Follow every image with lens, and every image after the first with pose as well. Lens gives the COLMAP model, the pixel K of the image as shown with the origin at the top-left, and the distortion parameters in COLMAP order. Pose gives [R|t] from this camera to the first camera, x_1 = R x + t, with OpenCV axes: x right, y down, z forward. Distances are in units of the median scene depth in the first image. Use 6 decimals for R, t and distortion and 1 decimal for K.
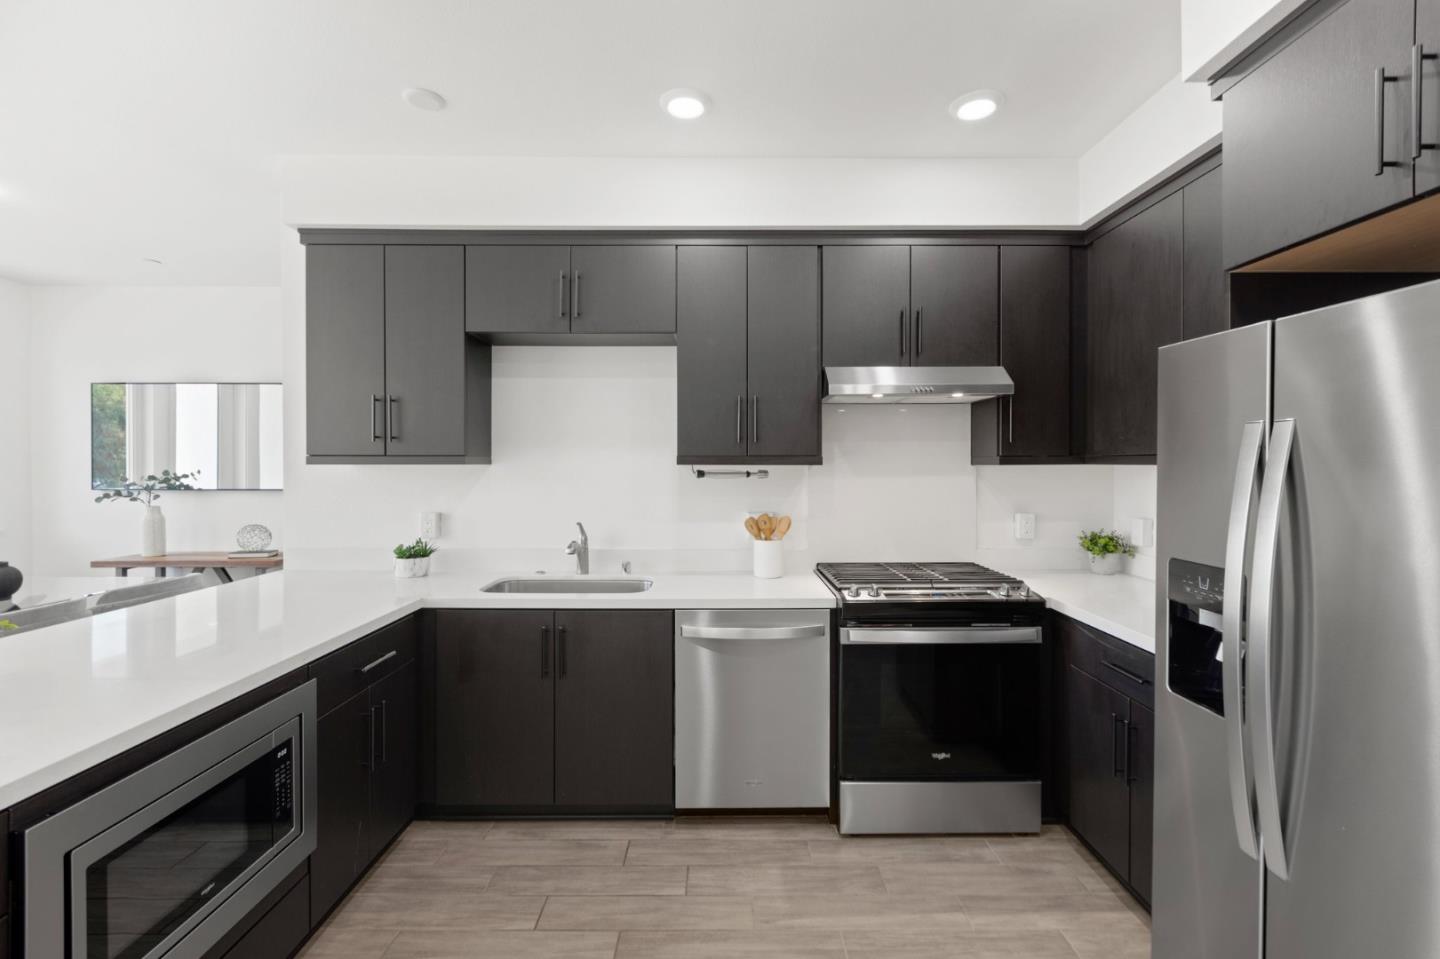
lens RADIAL K [[645.7, 0, 726.8], [0, 645.7, 468.0], [0, 0, 1]] dist [0.000147, -0.000099]
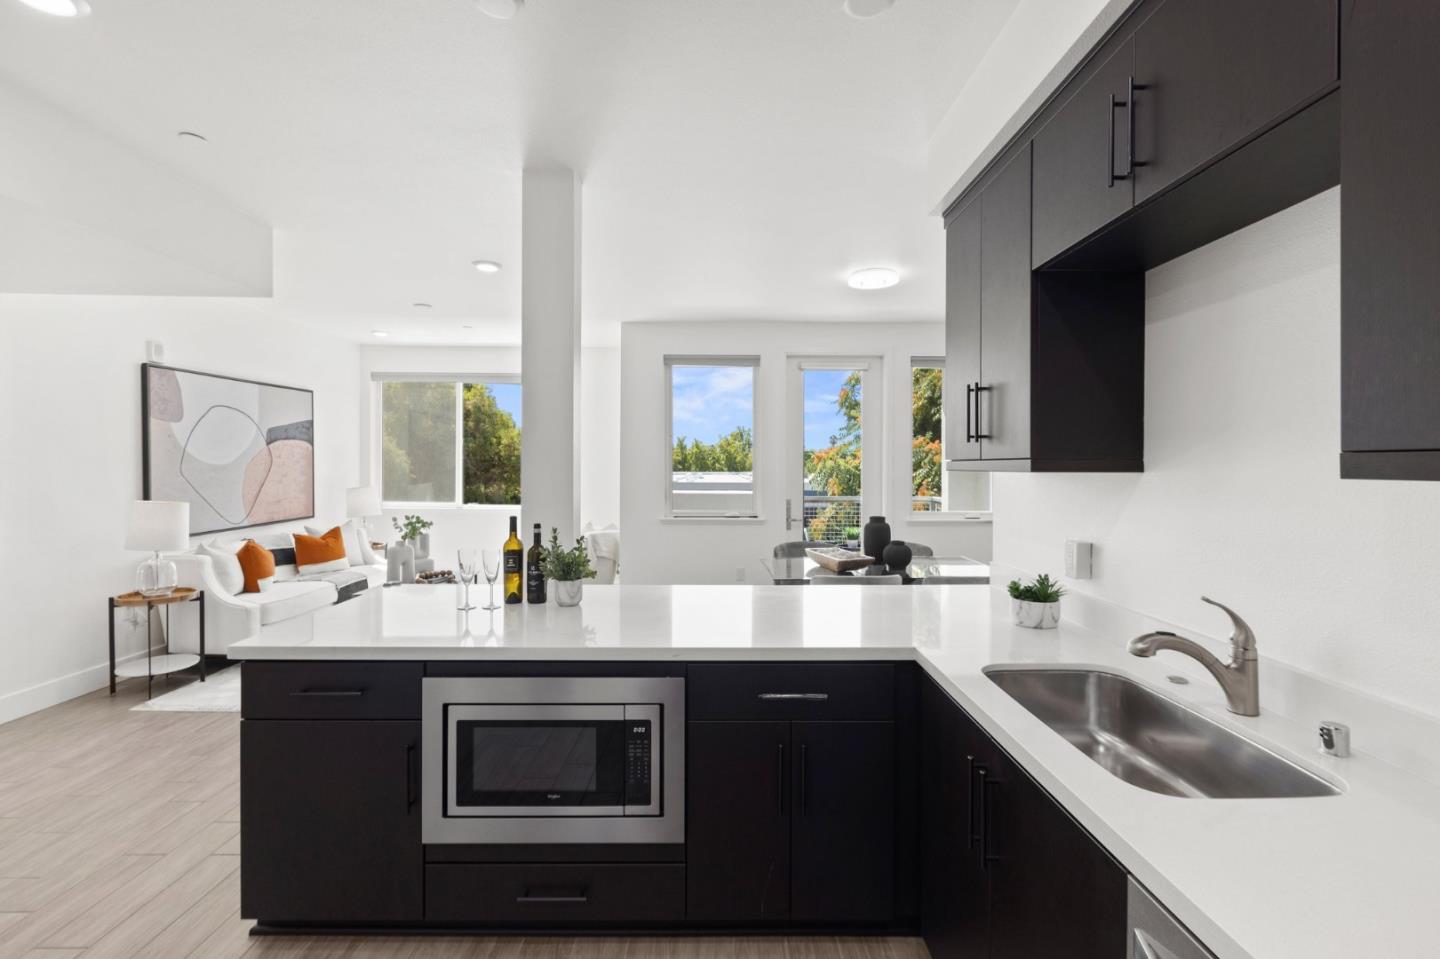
lens RADIAL K [[645.7, 0, 726.5], [0, 645.7, 470.1], [0, 0, 1]] dist [0.000147, -0.000099]
pose [[0.000293, 0.004914, -0.999988, 0.259334], [-0.009580, 0.999942, 0.004911, -0.007784], [0.999954, 0.009579, 0.000340, 0.705219]]
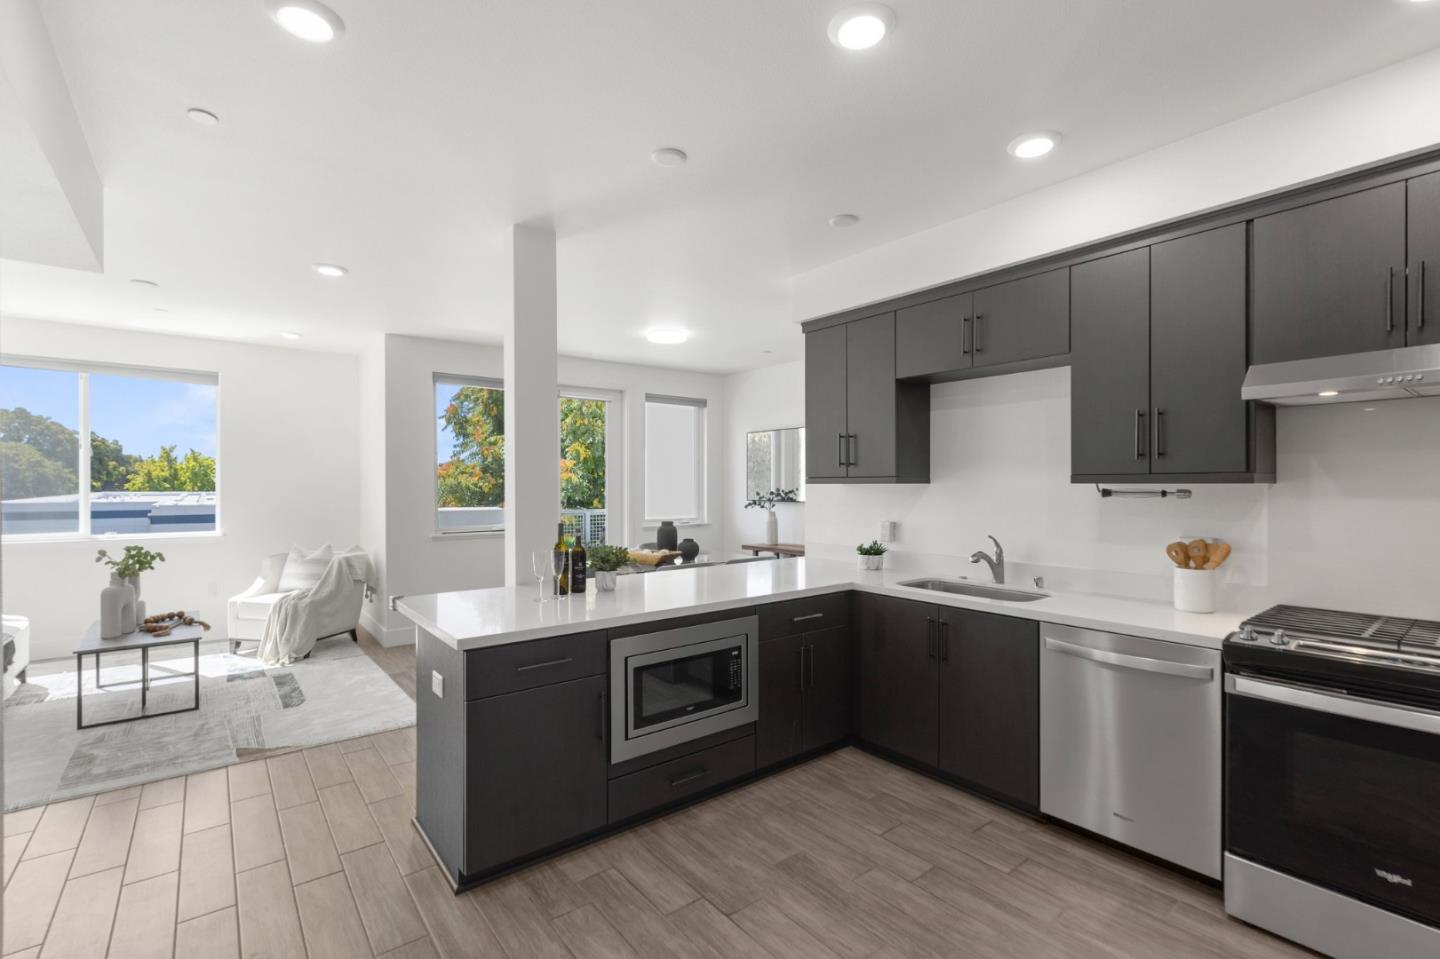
lens RADIAL K [[645.7, 0, 723.8], [0, 645.7, 488.5], [0, 0, 1]] dist [0.000147, -0.000099]
pose [[0.619693, 0.003691, -0.784835, 0.387860], [-0.003037, 0.999993, 0.002304, 0.002108], [0.784838, 0.000955, 0.619700, -0.049915]]
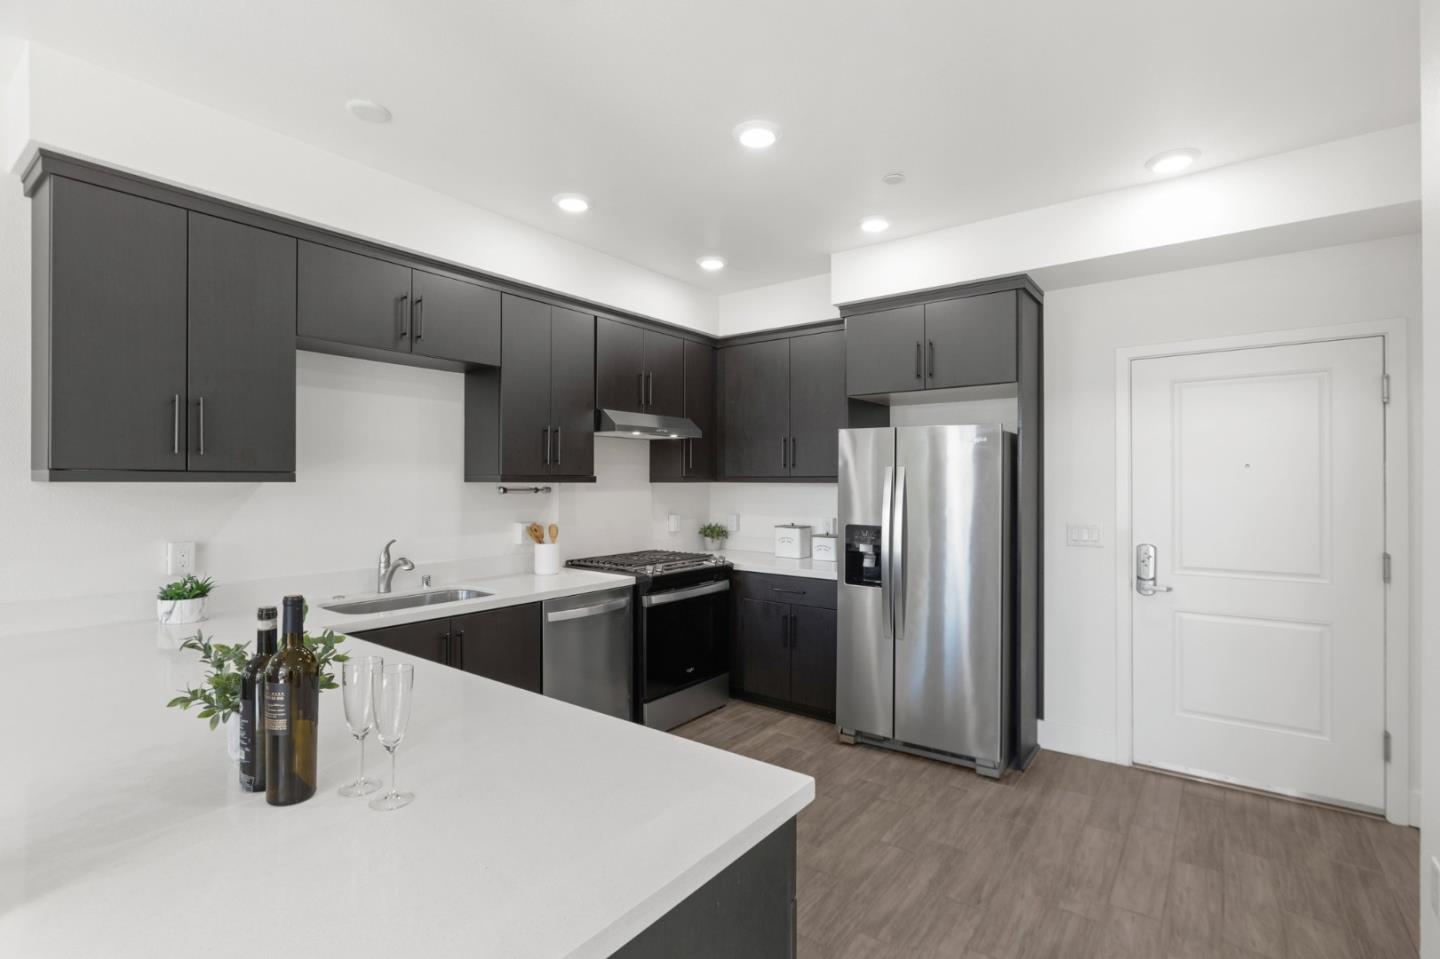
lens RADIAL K [[645.7, 0, 717.3], [0, 645.7, 482.0], [0, 0, 1]] dist [0.000147, -0.000099]
pose [[0.614485, 0.002440, 0.788924, -0.765888], [0.003409, 0.999978, -0.005748, 0.002469], [-0.788921, 0.006221, 0.614463, -0.008541]]
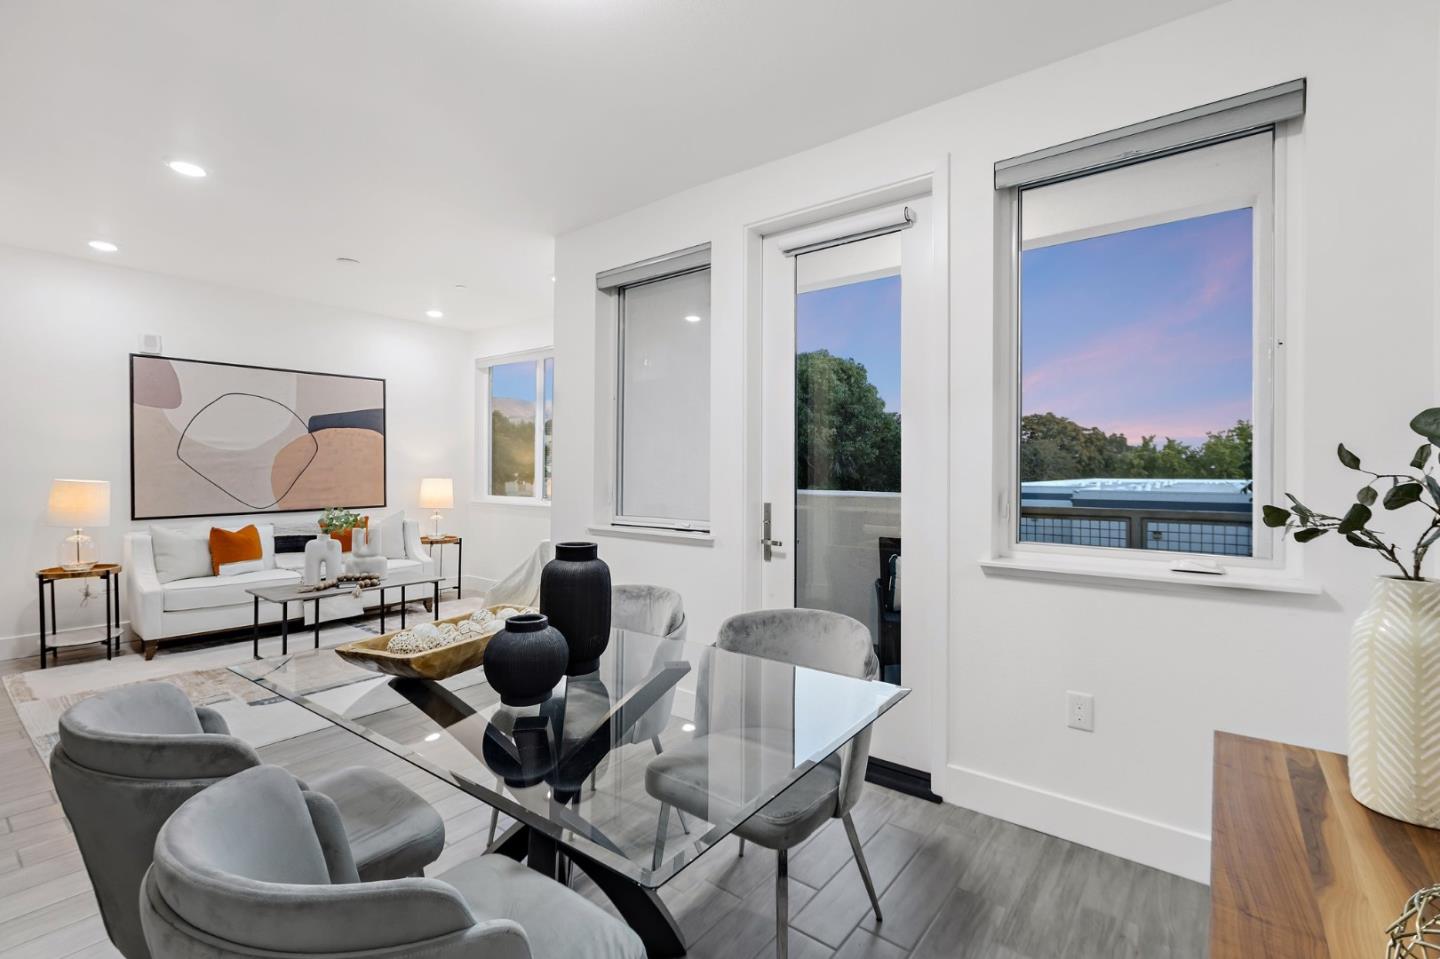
lens RADIAL K [[645.7, 0, 727.6], [0, 645.7, 484.8], [0, 0, 1]] dist [0.000147, -0.000099]
pose [[-0.629344, 0.011745, -0.777038, -0.949495], [-0.009262, 0.999701, 0.022612, 0.042452], [0.777071, 0.021428, -0.629048, 1.548030]]
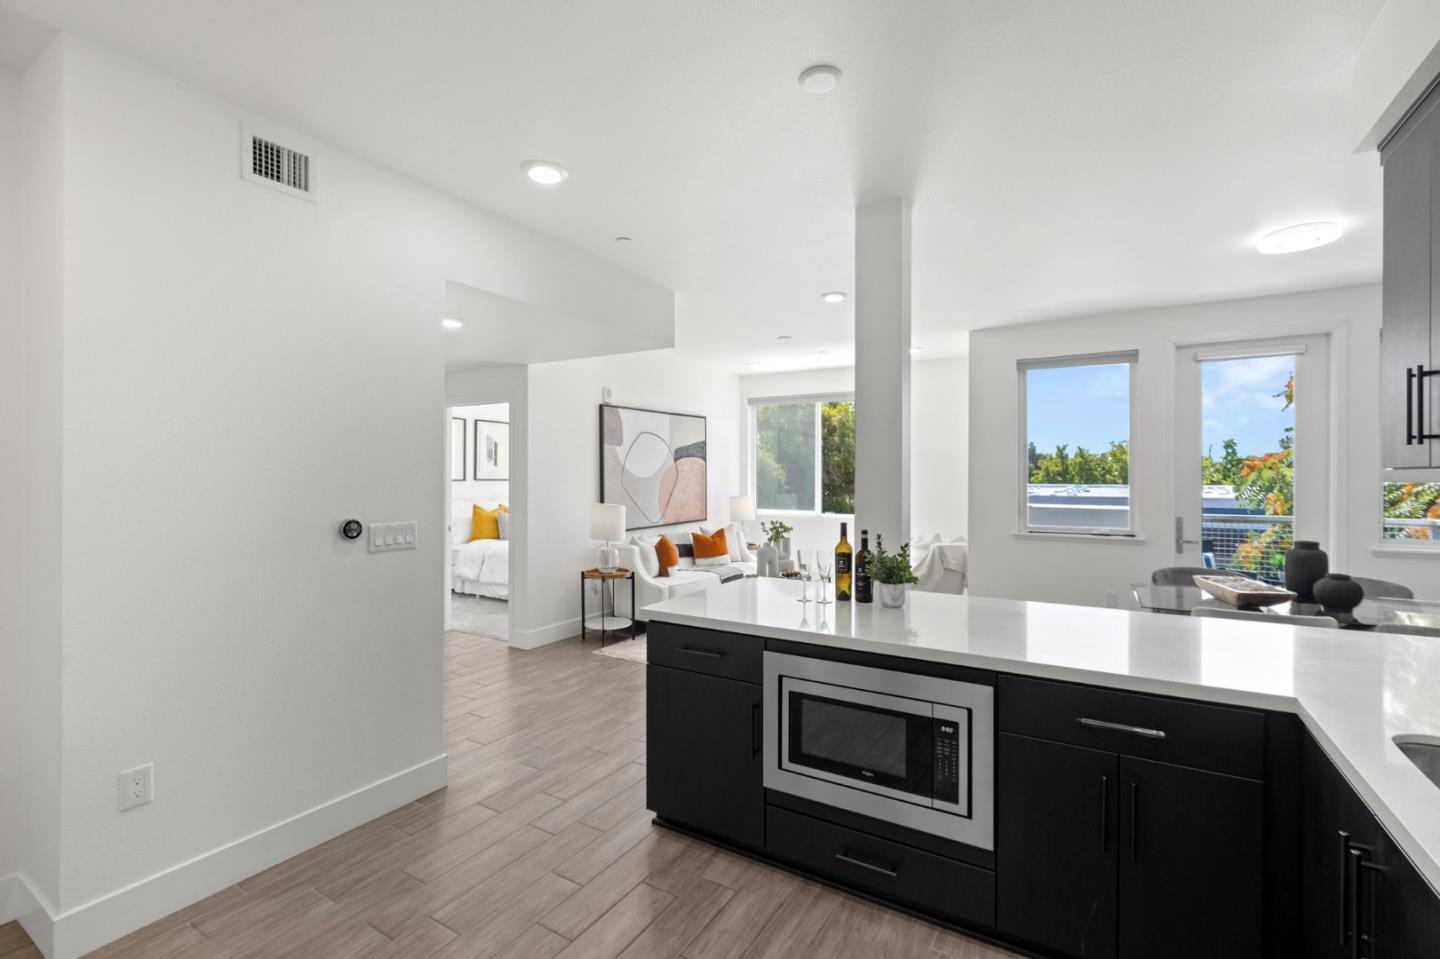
lens RADIAL K [[645.7, 0, 723.3], [0, 645.7, 480.9], [0, 0, 1]] dist [0.000147, -0.000099]
pose [[-0.526562, 0.002914, -0.850132, 0.313757], [-0.006808, 0.999948, 0.007644, -0.007308], [0.850110, 0.009813, -0.526514, 0.778566]]
